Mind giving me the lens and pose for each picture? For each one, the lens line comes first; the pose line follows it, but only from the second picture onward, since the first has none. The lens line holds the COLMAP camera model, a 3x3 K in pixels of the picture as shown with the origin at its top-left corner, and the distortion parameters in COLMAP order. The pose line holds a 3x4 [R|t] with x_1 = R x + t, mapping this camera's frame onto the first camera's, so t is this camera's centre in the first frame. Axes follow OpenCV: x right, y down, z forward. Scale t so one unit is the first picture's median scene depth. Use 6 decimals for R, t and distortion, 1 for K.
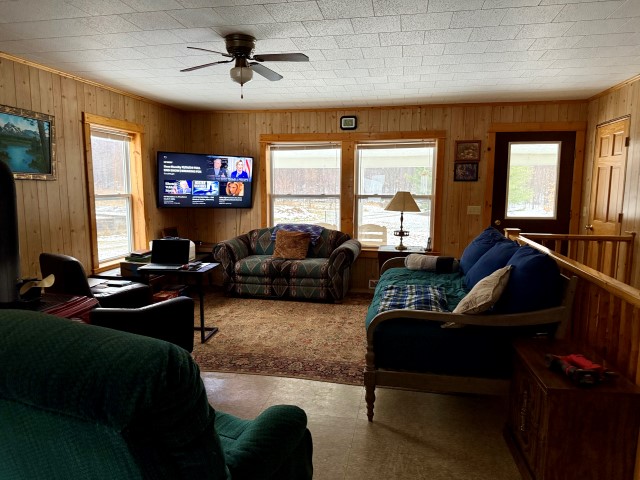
lens RADIAL K [[446.0, 0, 320.0], [0, 446.0, 246.5], [0, 0, 1]] dist [0.058781, -0.089826]
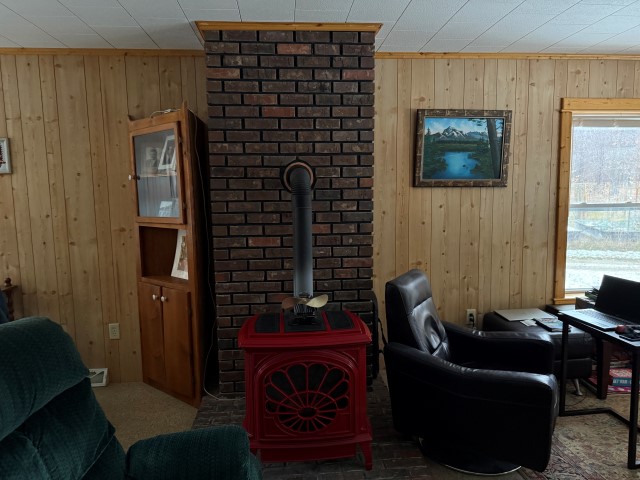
lens RADIAL K [[446.0, 0, 322.3], [0, 446.0, 242.6], [0, 0, 1]] dist [0.058781, -0.089826]
pose [[0.258726, 0.102709, -0.960475, 0.115353], [-0.116483, 0.990392, 0.074531, -0.049615], [0.958902, 0.092596, 0.268204, 0.341945]]
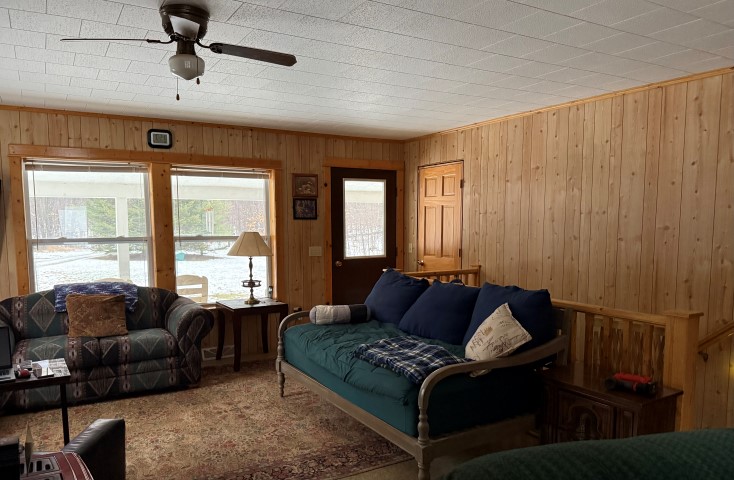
lens RADIAL K [[535.4, 0, 382.5], [0, 535.4, 269.8], [0, 0, 1]] dist [0.030685, -0.039005]
pose [[0.740085, -0.066298, 0.669238, -0.300014], [0.095172, 0.995439, -0.006634, -0.026846], [-0.665745, 0.068603, 0.743019, 0.134545]]
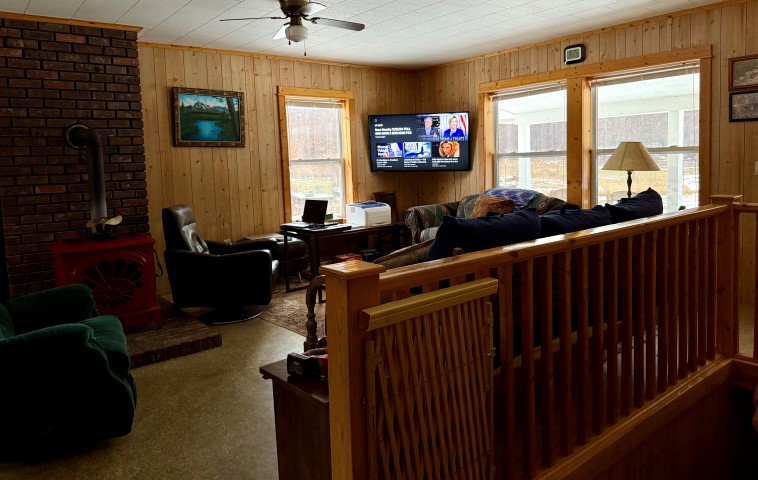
lens RADIAL K [[537.9, 0, 394.1], [0, 537.9, 201.0], [0, 0, 1]] dist [0.020958, -0.045694]
pose [[0.763076, 0.018753, -0.646037, 0.470010], [-0.050839, 0.998223, -0.031072, 0.013051], [0.644306, 0.056554, 0.762674, 0.145318]]
